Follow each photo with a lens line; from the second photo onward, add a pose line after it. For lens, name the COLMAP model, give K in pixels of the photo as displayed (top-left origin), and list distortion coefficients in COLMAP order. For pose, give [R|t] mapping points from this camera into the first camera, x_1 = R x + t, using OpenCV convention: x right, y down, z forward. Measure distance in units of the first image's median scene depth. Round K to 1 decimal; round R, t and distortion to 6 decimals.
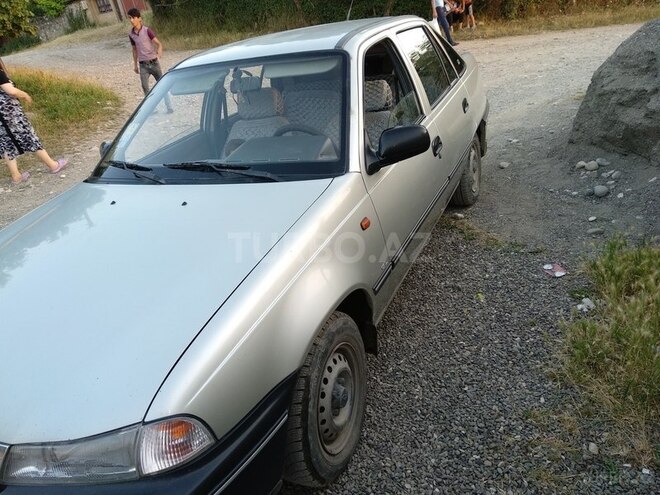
lens RADIAL K [[464.5, 0, 330.0], [0, 464.5, 247.5], [0, 0, 1]] dist [0.001889, -0.002025]
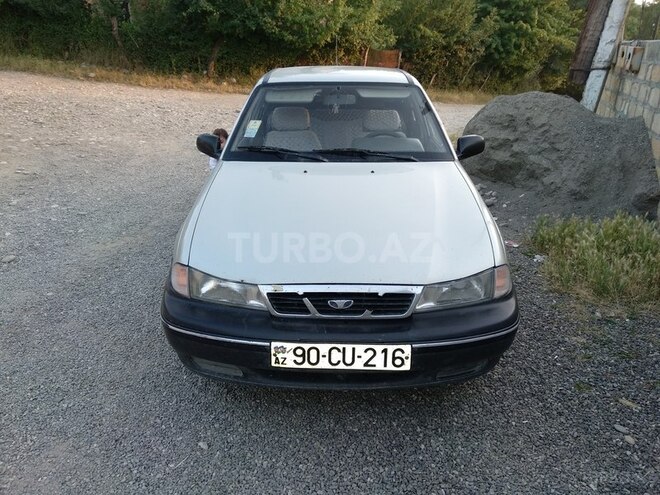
lens RADIAL K [[464.5, 0, 330.0], [0, 464.5, 247.5], [0, 0, 1]] dist [0.001889, -0.002025]
pose [[0.907399, -0.009816, 0.420156, -0.489789], [0.053915, 0.994185, -0.093213, 0.124228], [-0.416798, 0.107234, 0.902652, -0.098550]]
